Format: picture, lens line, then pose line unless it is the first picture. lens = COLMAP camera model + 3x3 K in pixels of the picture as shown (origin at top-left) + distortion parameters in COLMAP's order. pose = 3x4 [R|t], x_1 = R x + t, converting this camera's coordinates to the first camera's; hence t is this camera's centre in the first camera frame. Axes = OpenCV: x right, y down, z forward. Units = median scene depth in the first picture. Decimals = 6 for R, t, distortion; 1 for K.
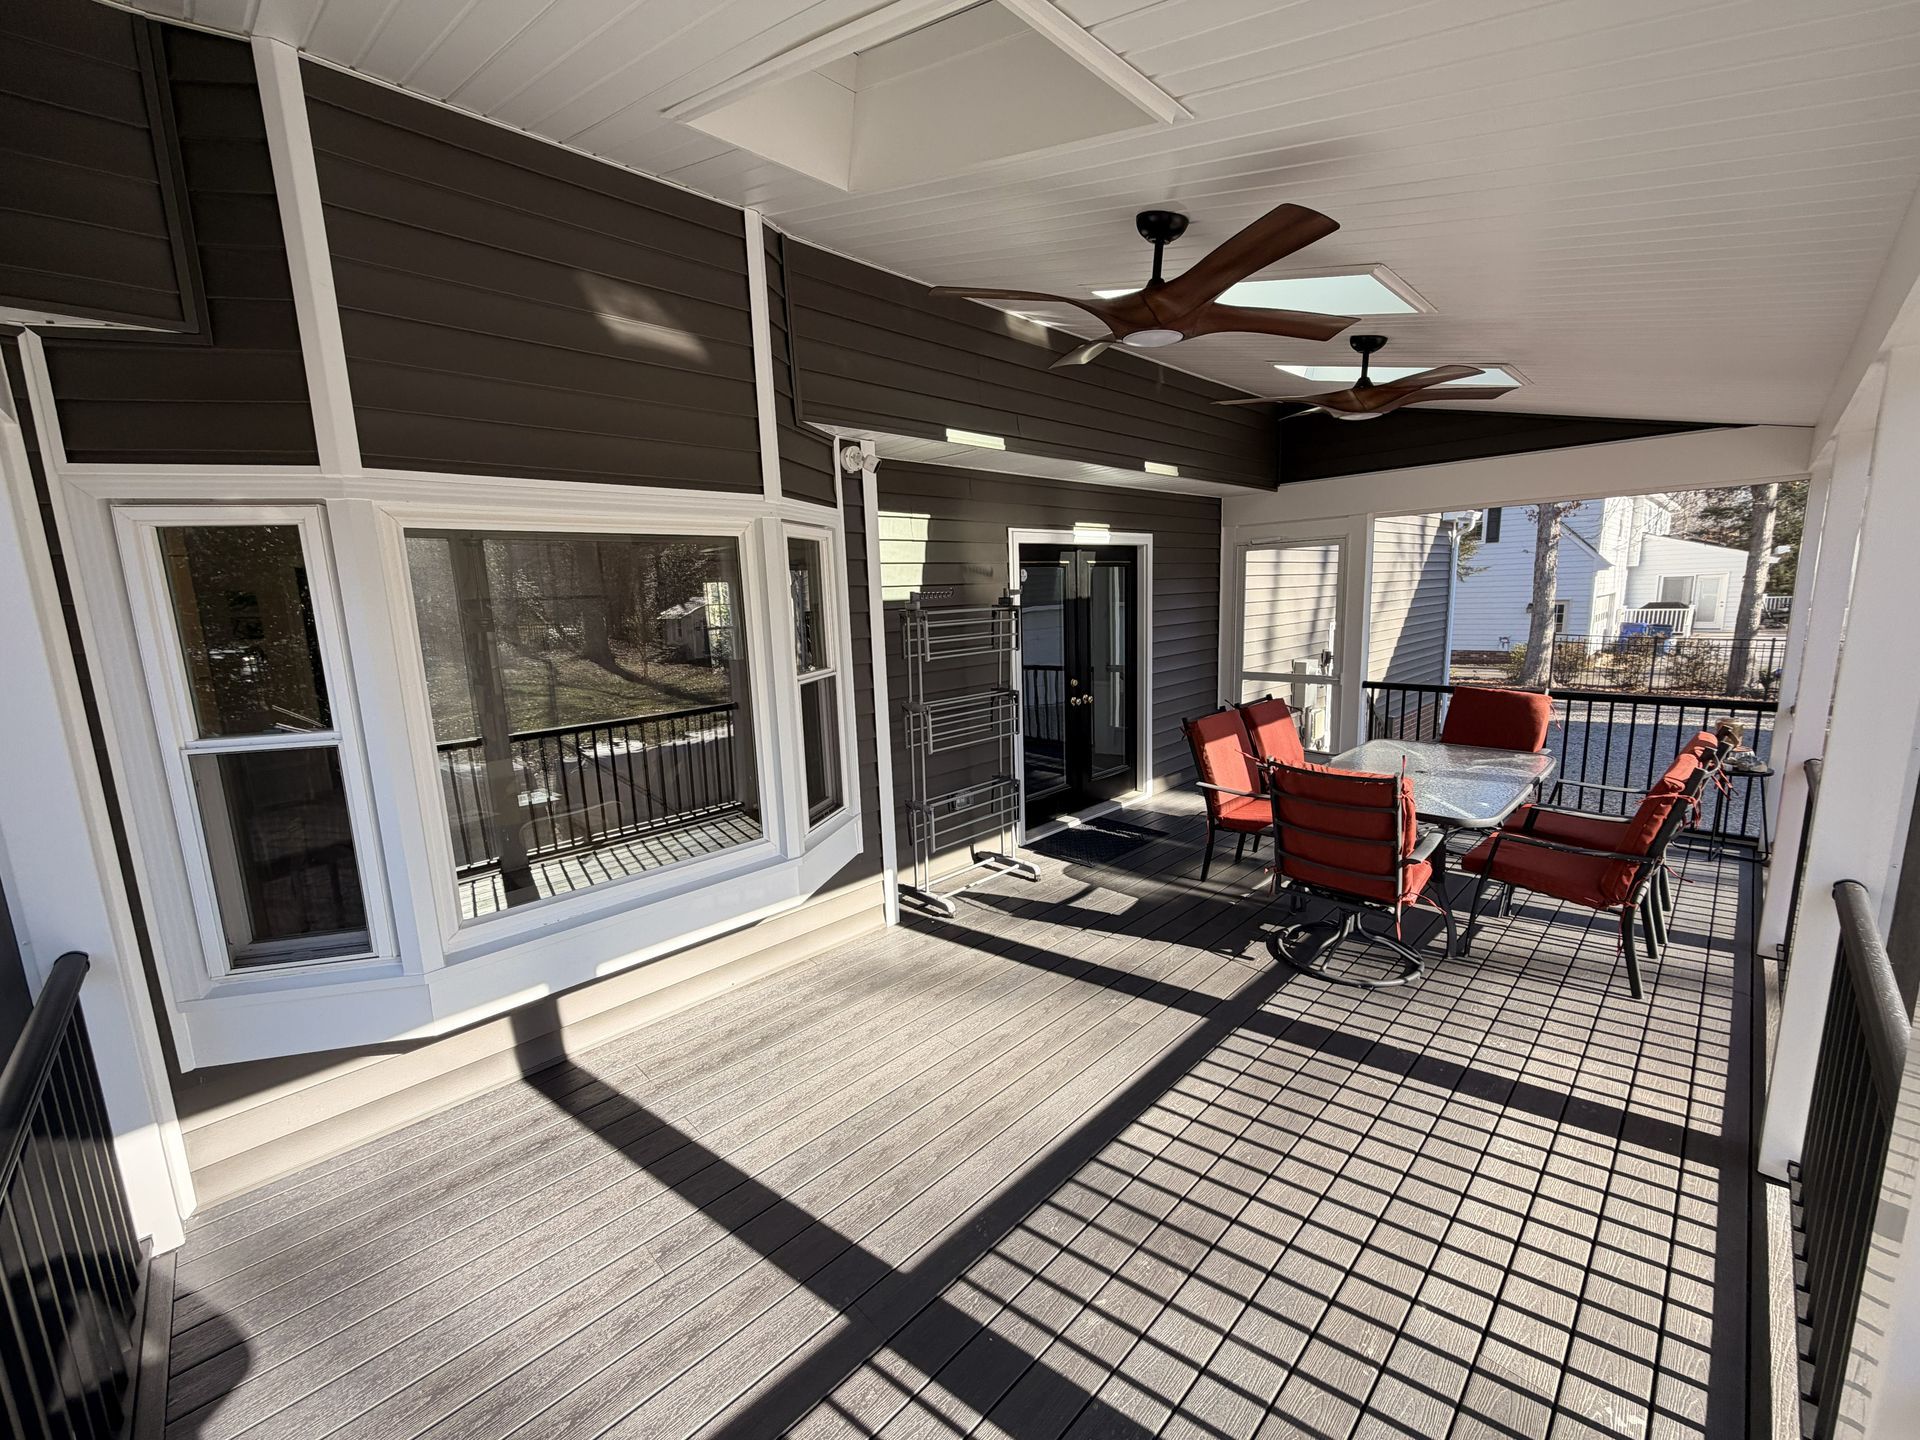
lens RADIAL K [[757.0, 0, 955.6], [0, 757.0, 717.9], [0, 0, 1]] dist [-0.001573, 0.000211]
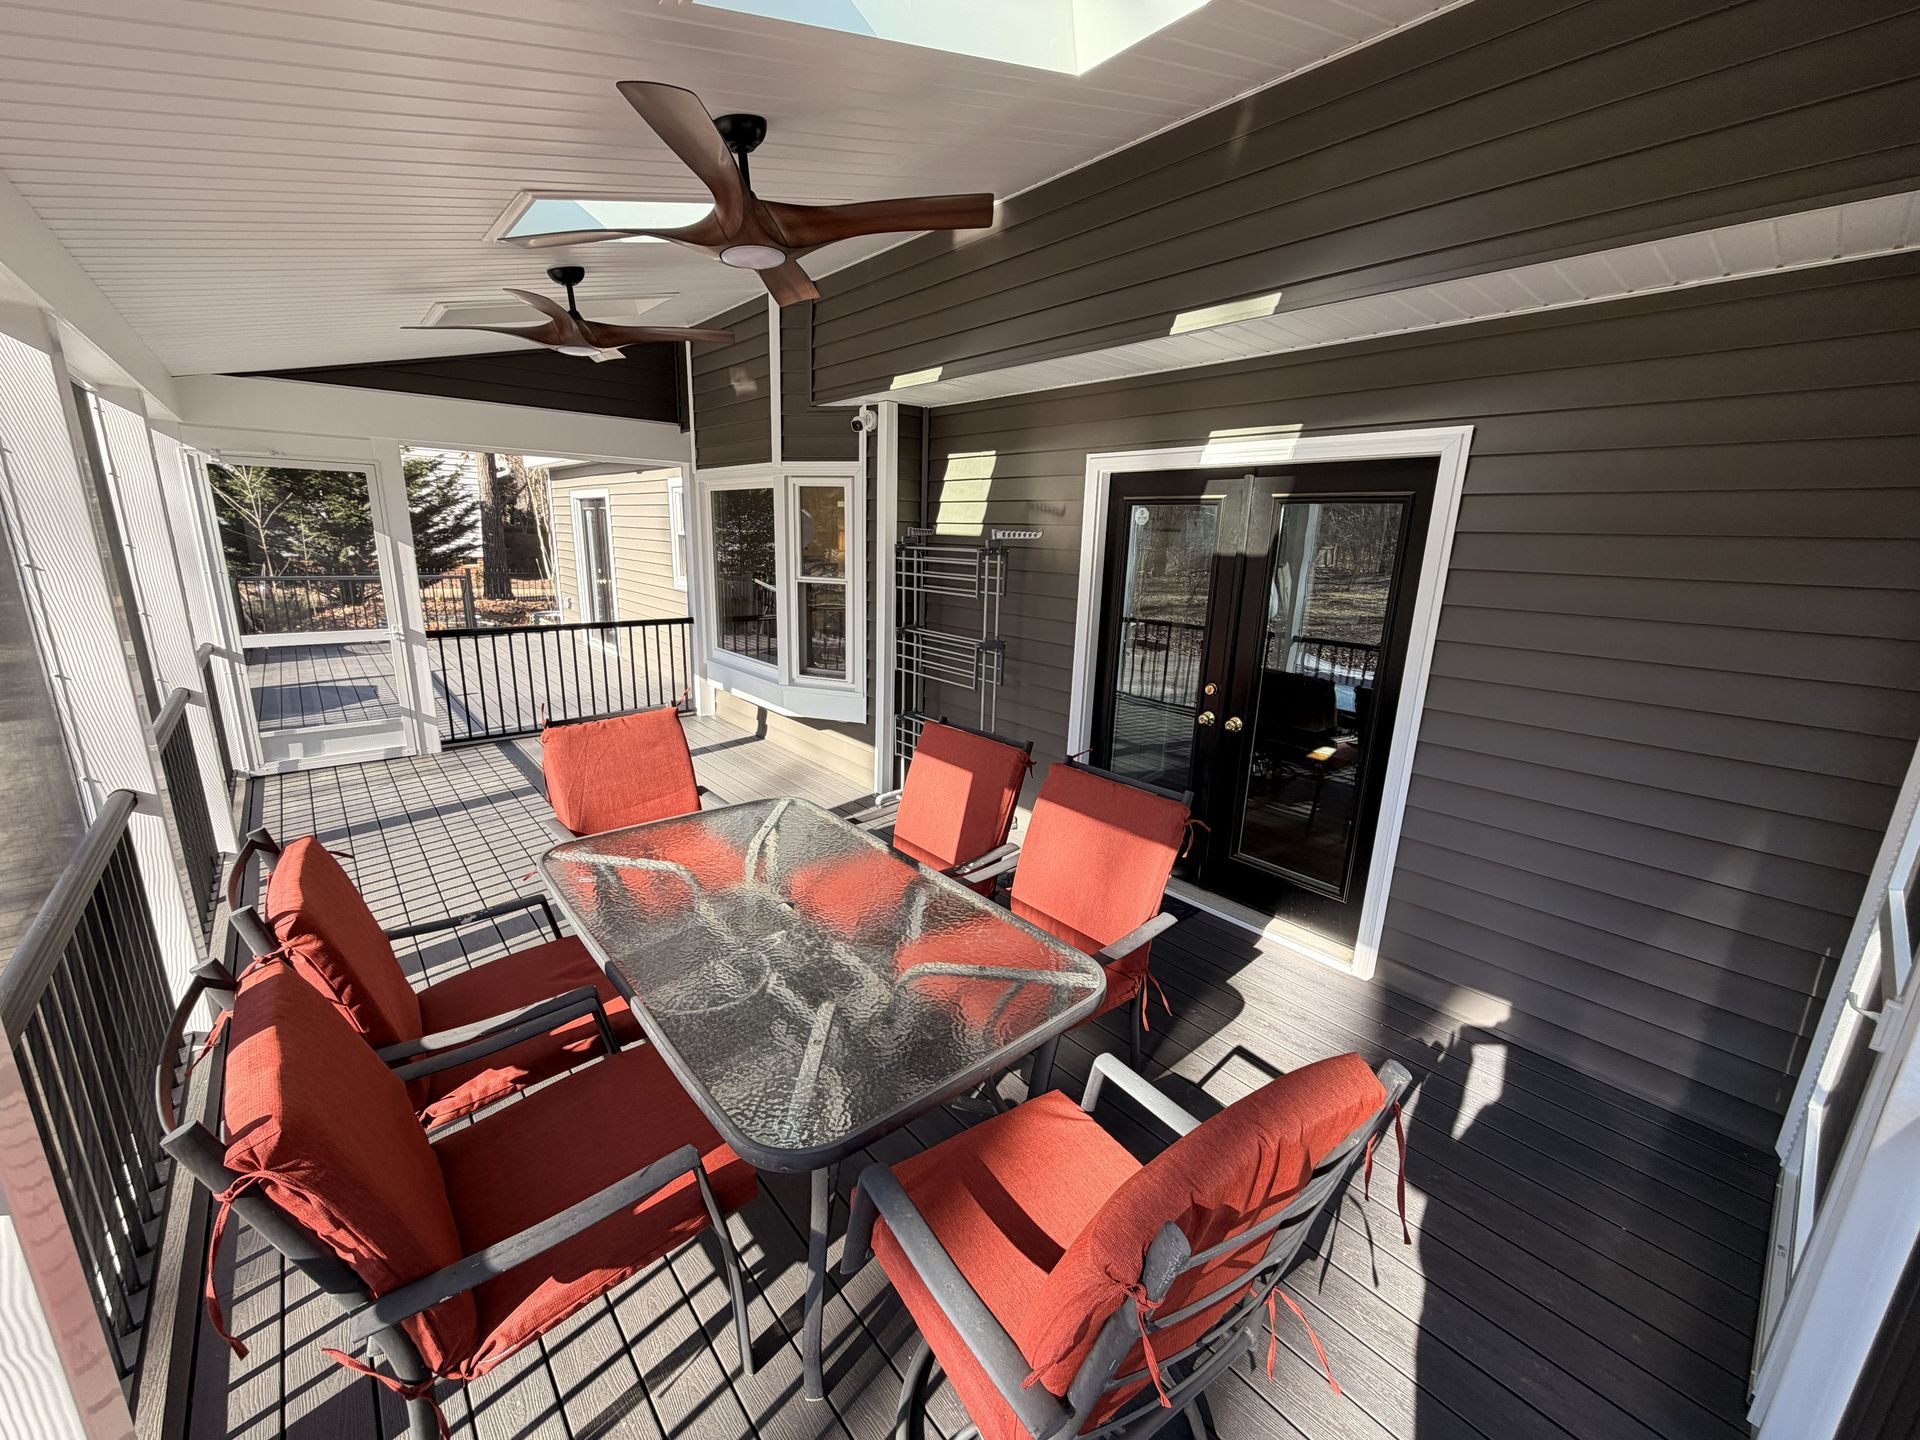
lens RADIAL K [[754.4, 0, 956.9], [0, 754.4, 719.4], [0, 0, 1]] dist [-0.001912, -0.000040]
pose [[-0.060482, 0.275543, -0.959384, 1.009443], [-0.192071, 0.939969, 0.282075, -0.208073], [0.979515, 0.201331, -0.003928, 1.030656]]
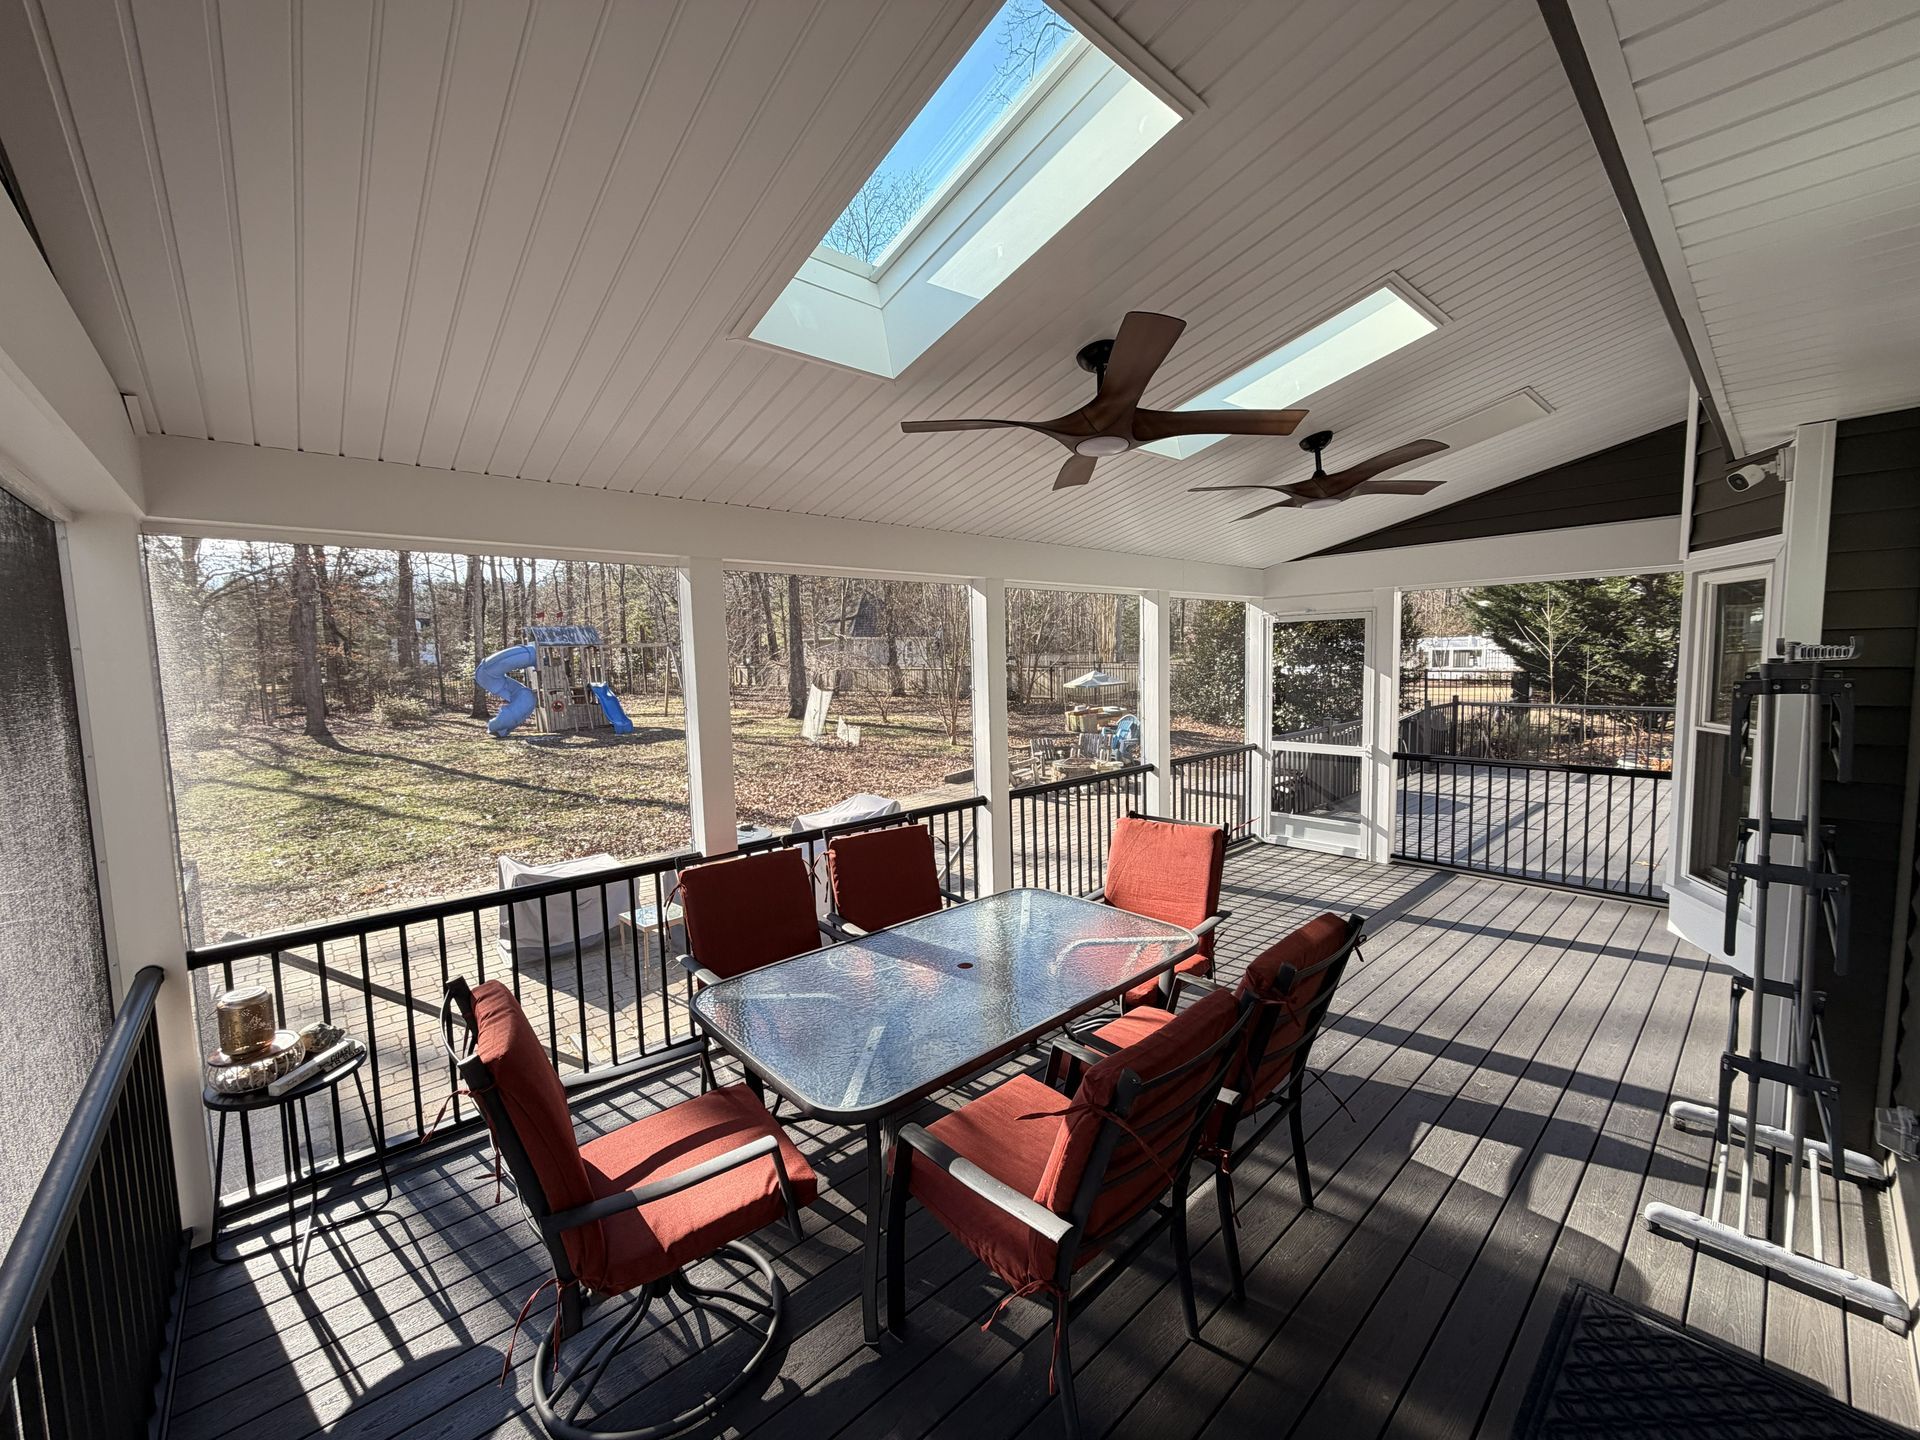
lens RADIAL K [[751.1, 0, 950.9], [0, 751.1, 716.3], [0, 0, 1]] dist [-0.018010, -0.000095]
pose [[-0.997009, 0.058625, 0.050355, 0.551395], [0.069024, 0.968562, 0.239004, -0.271156], [-0.034760, 0.241765, -0.969712, 1.475681]]
